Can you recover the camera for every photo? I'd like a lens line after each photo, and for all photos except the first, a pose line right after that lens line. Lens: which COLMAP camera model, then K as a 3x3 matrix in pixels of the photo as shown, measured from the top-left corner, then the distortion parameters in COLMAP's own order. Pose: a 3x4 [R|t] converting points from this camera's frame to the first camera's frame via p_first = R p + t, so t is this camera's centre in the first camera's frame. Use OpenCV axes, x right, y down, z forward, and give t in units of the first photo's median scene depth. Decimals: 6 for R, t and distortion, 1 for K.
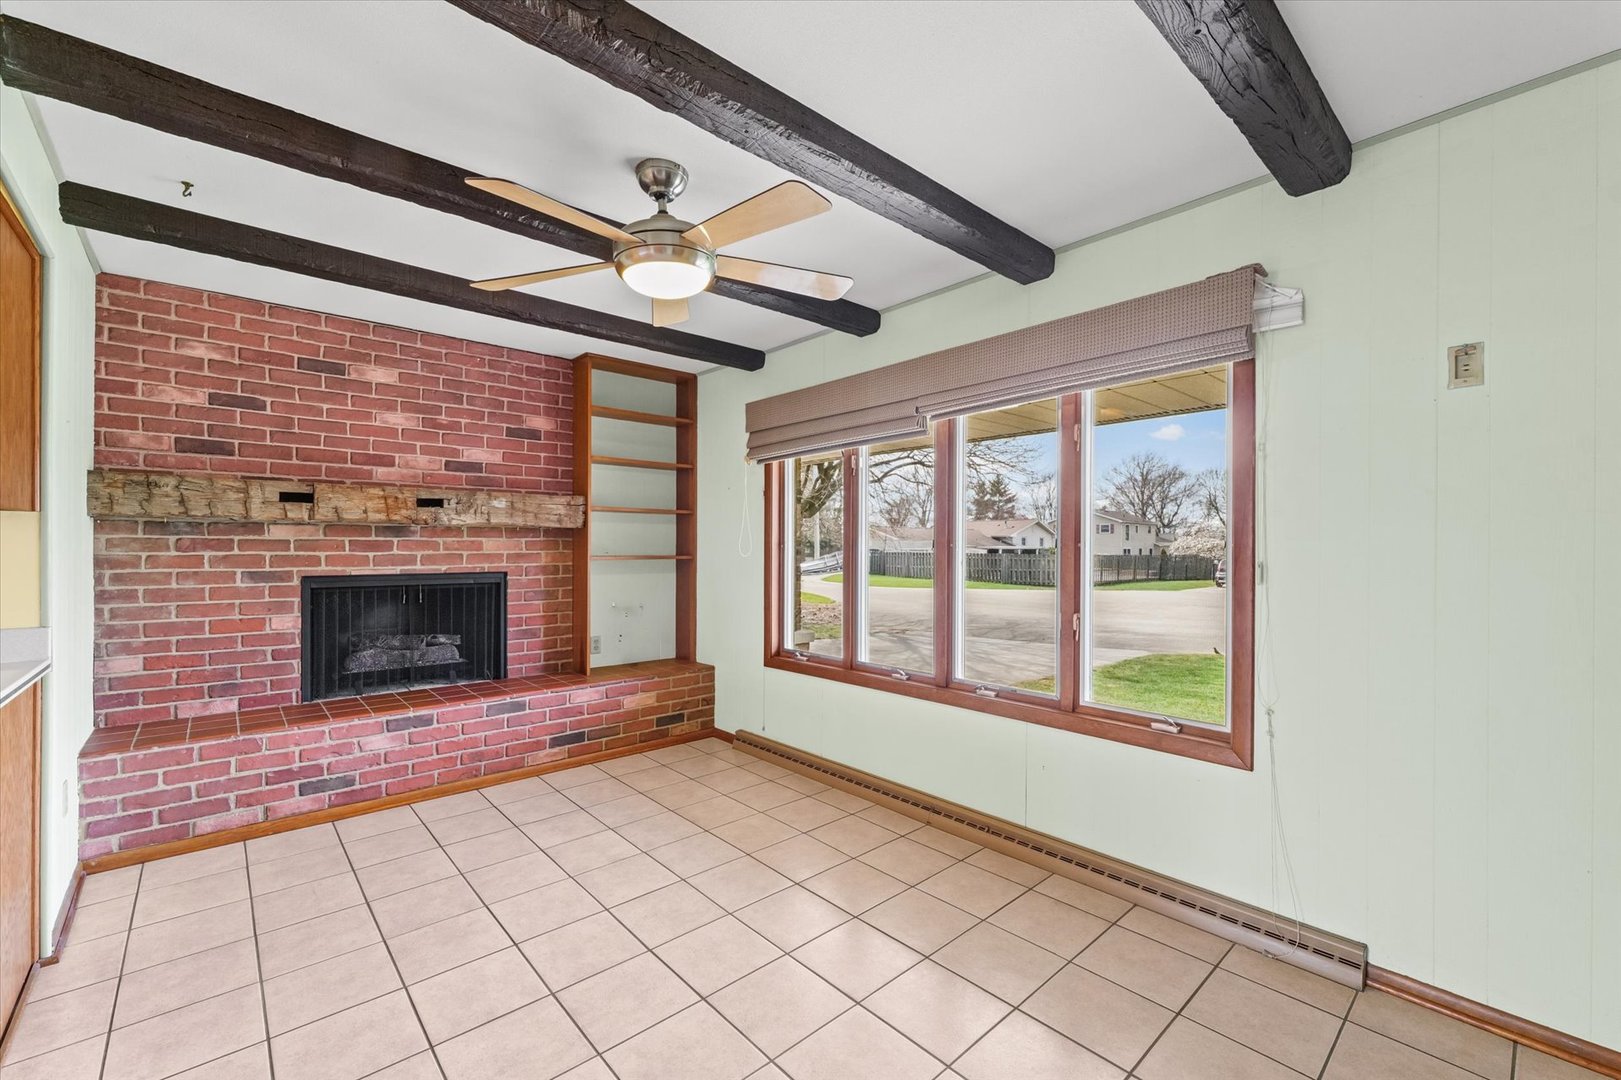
lens RADIAL K [[670.5, 0, 804.4], [0, 670.5, 547.6], [0, 0, 1]] dist [-0.003929, -0.000179]
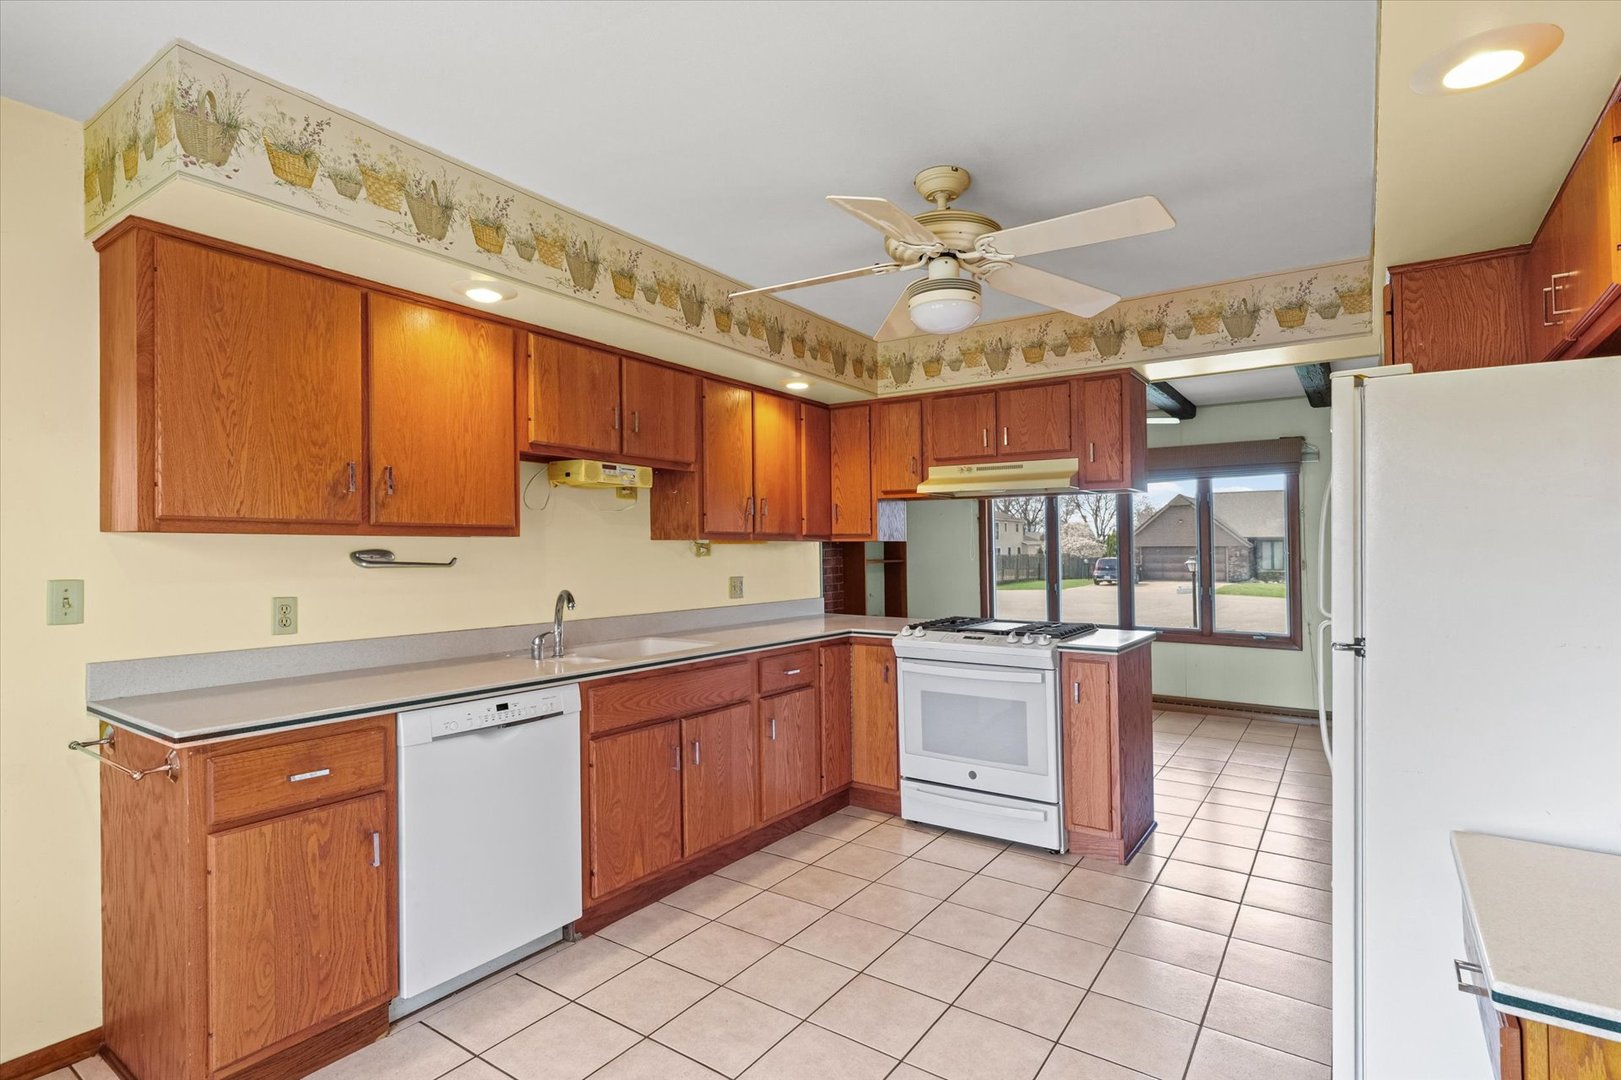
lens RADIAL K [[789.7, 0, 841.9], [0, 789.7, 550.6], [0, 0, 1]] dist [0.000866, 0.000863]
pose [[0.965181, -0.009612, 0.261406, -0.558579], [0.008835, 0.999952, 0.004149, -0.015200], [-0.261433, -0.001695, 0.965220, -0.436807]]
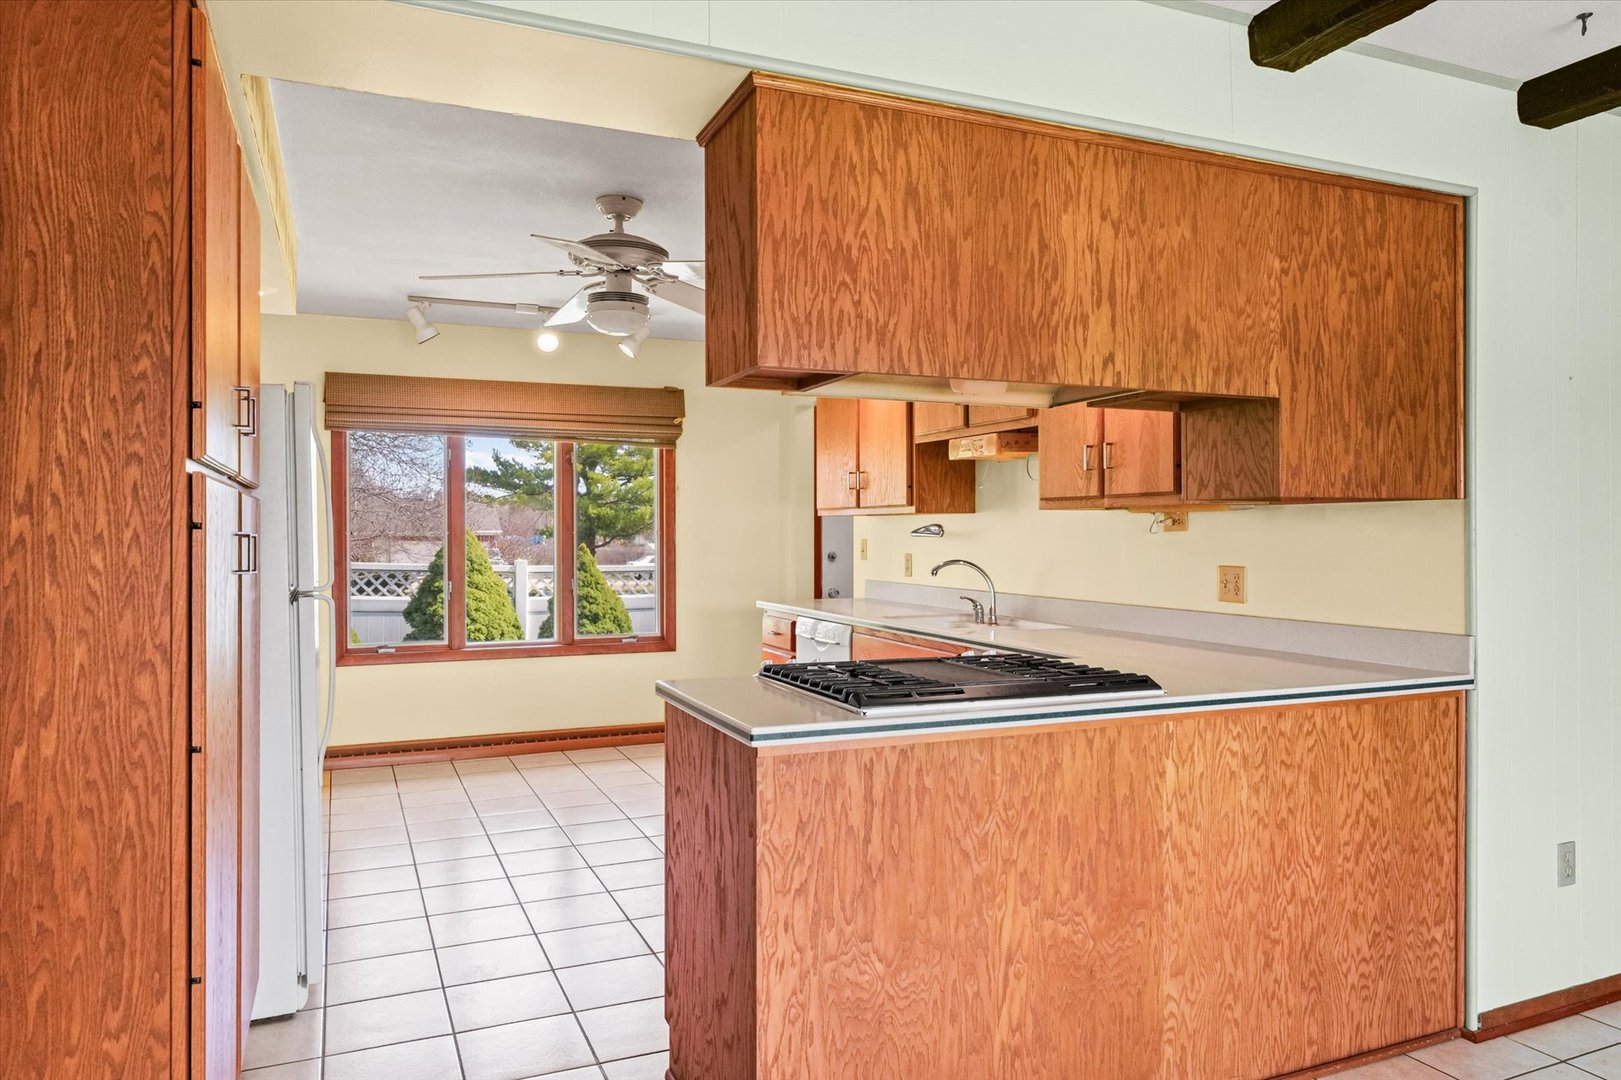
lens RADIAL K [[1088.1, 0, 818.9], [0, 1088.1, 543.8], [0, 0, 1]] dist [0.003358, 0.003146]
pose [[-0.307644, 0.004676, -0.951490, 0.308441], [-0.001806, 0.999983, 0.005498, -0.002128], [0.951500, 0.003410, -0.307631, 0.383415]]
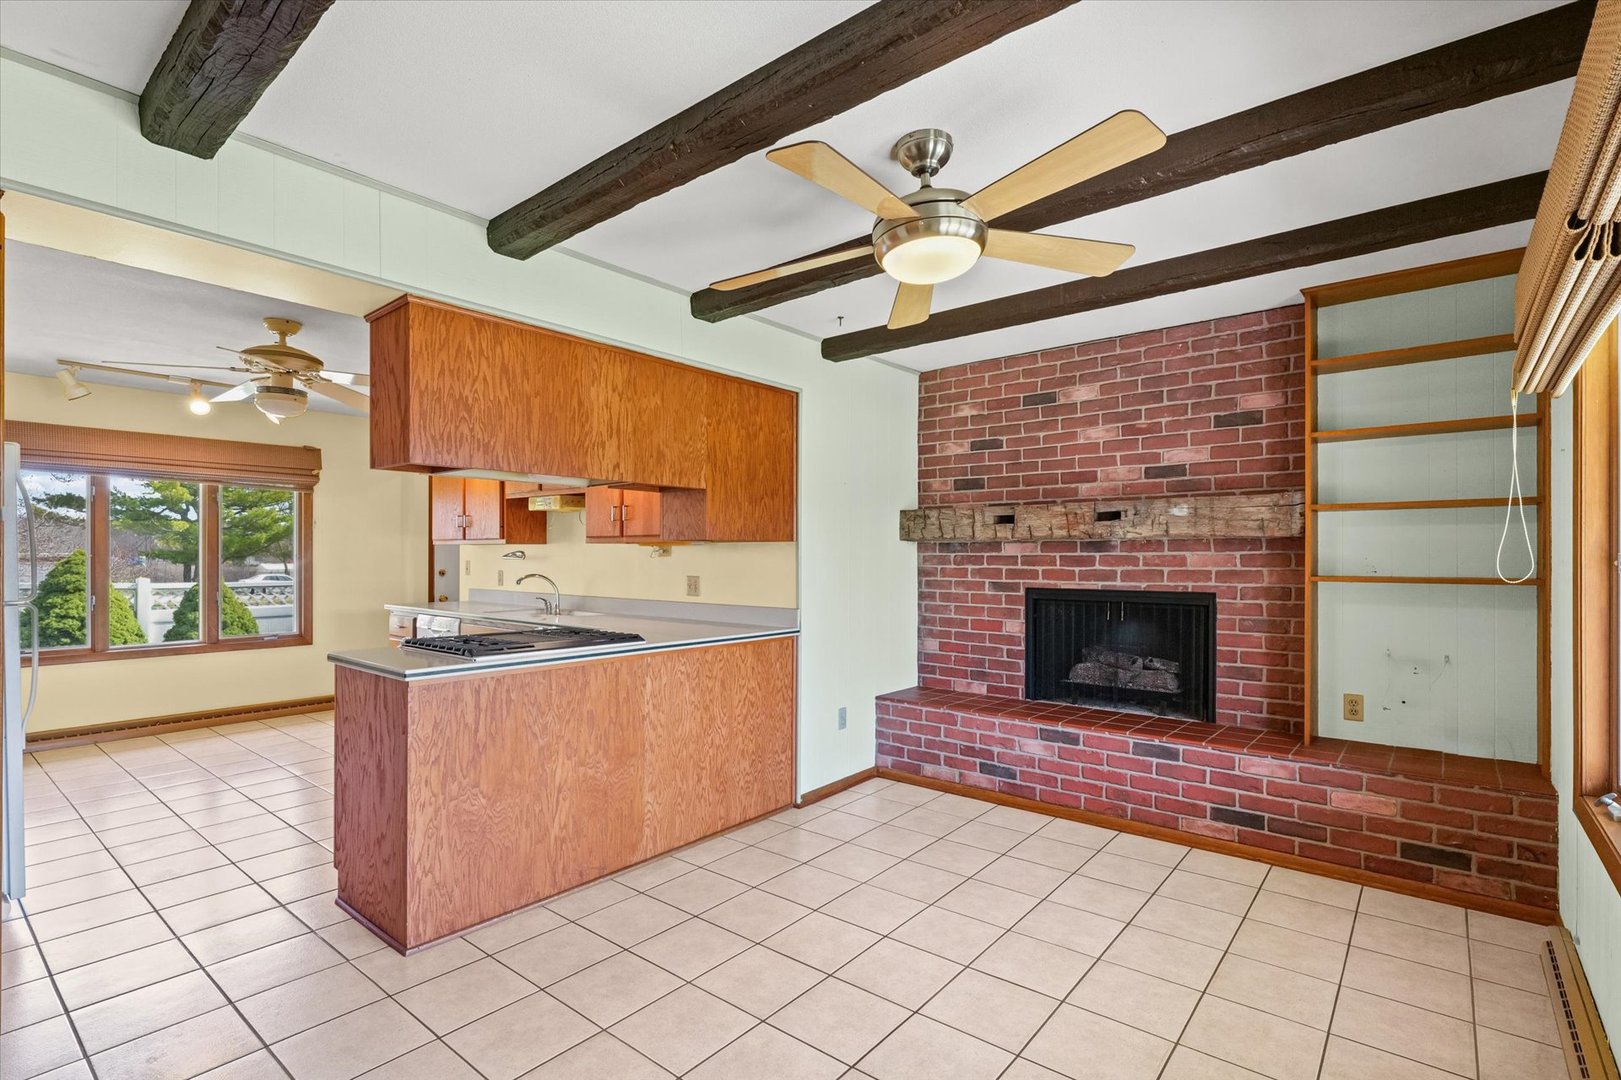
lens RADIAL K [[764.0, 0, 806.2], [0, 764.0, 551.4], [0, 0, 1]] dist [-0.000491, -0.001037]
pose [[0.150695, -0.010557, -0.988524, 0.458556], [-0.002202, 0.999937, -0.011015, -0.003618], [0.988578, 0.003837, 0.150662, 0.416933]]
